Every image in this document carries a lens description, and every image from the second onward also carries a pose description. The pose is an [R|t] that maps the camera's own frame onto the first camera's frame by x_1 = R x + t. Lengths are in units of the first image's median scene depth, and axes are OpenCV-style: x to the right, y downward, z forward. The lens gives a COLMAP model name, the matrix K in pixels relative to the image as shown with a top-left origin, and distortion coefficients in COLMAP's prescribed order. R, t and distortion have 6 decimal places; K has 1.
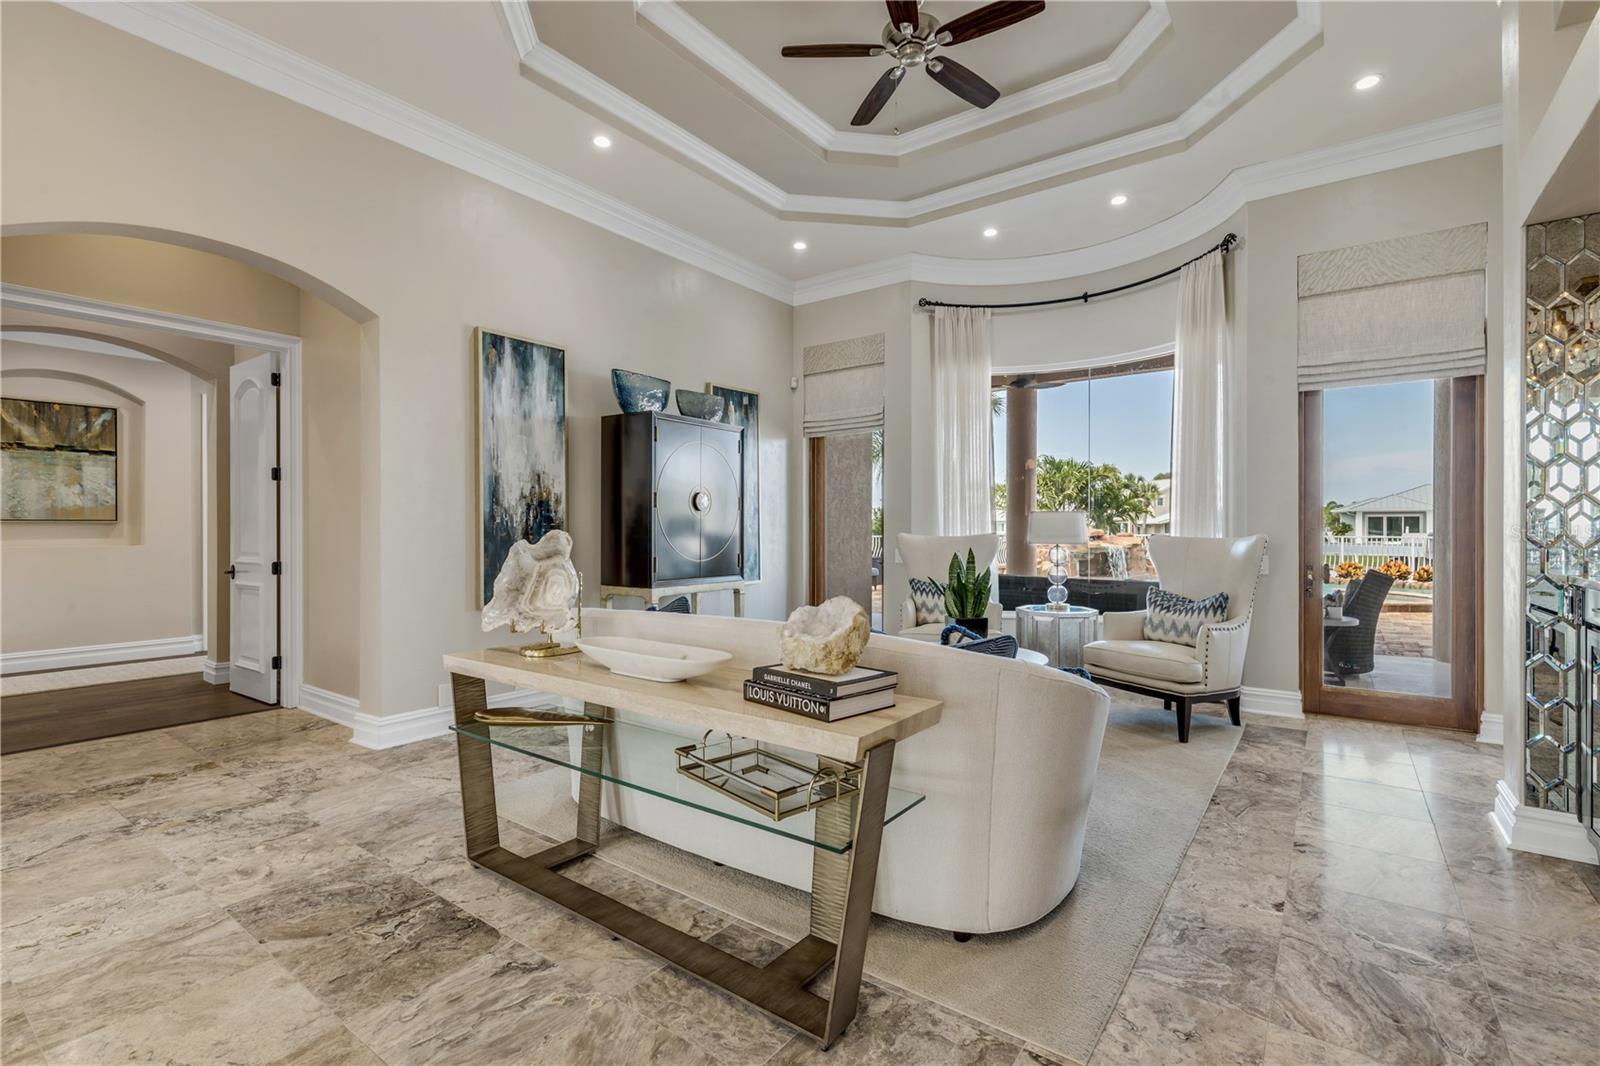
lens RADIAL K [[726.3, 0, 792.4], [0, 726.3, 530.9], [0, 0, 1]] dist [0.002788, -0.000743]
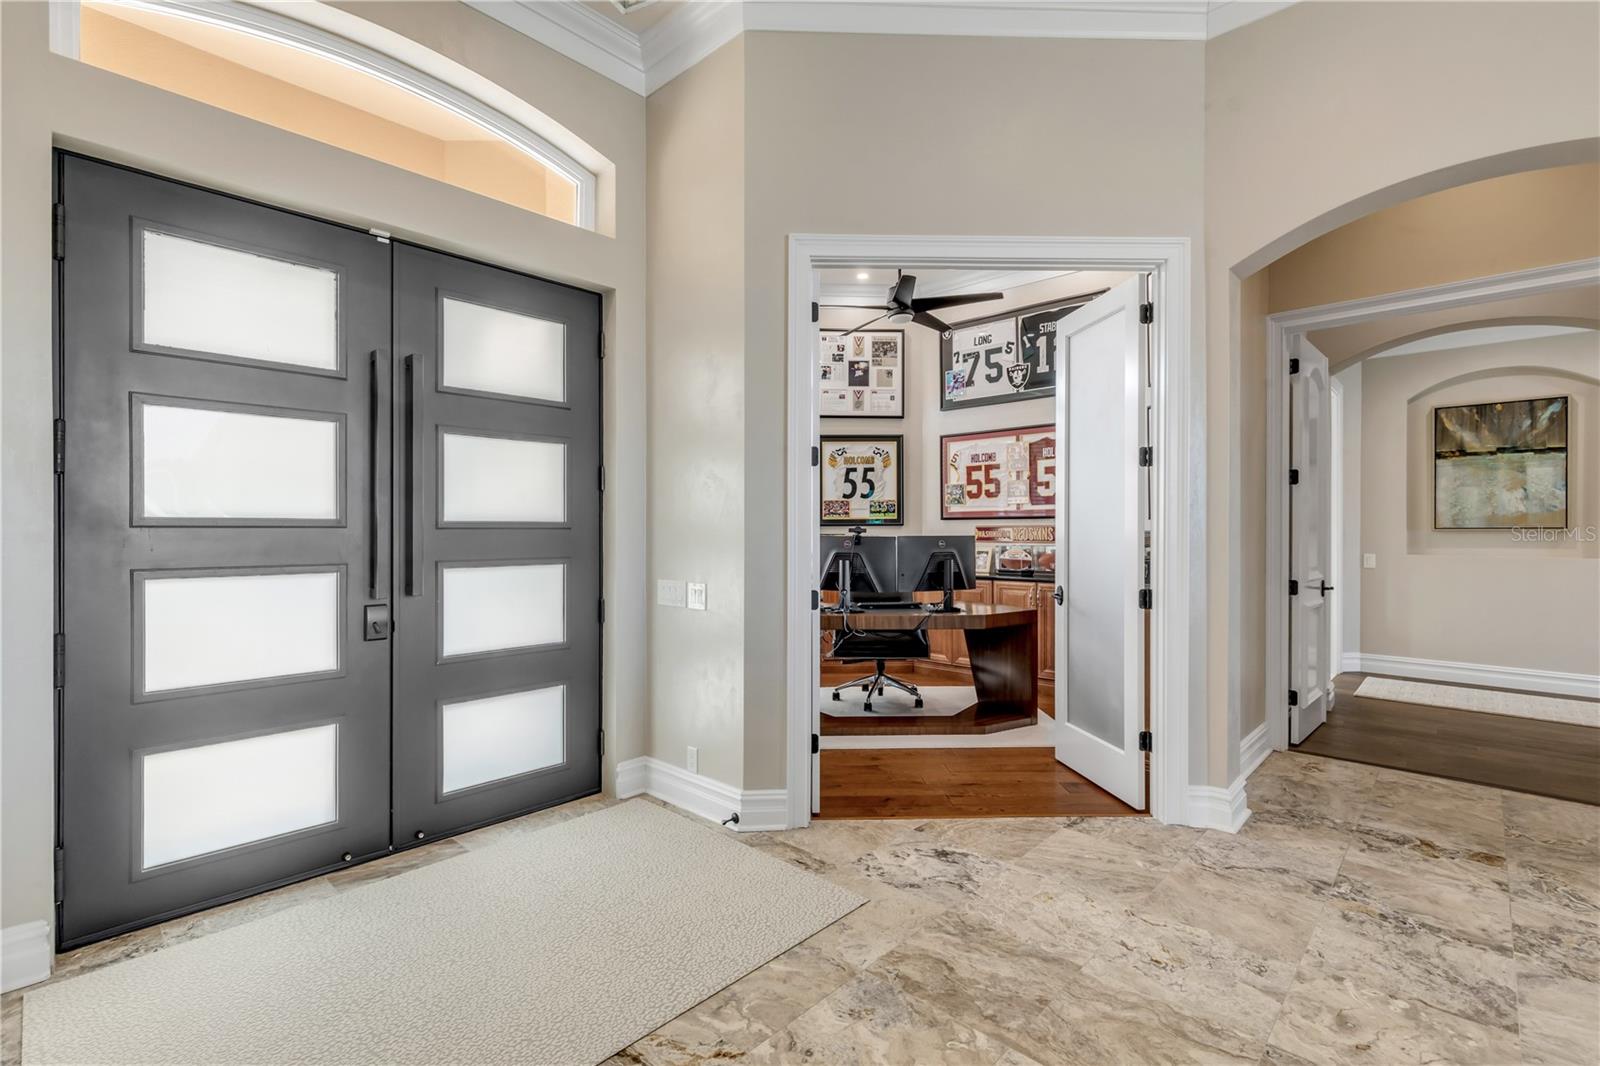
lens RADIAL K [[726.3, 0, 791.0], [0, 726.3, 526.9], [0, 0, 1]] dist [0.002788, -0.000743]
pose [[-0.107670, -0.003776, -0.994180, 0.018486], [-0.007161, 0.999970, -0.003022, -0.010755], [0.994161, 0.006794, -0.107694, 0.299001]]
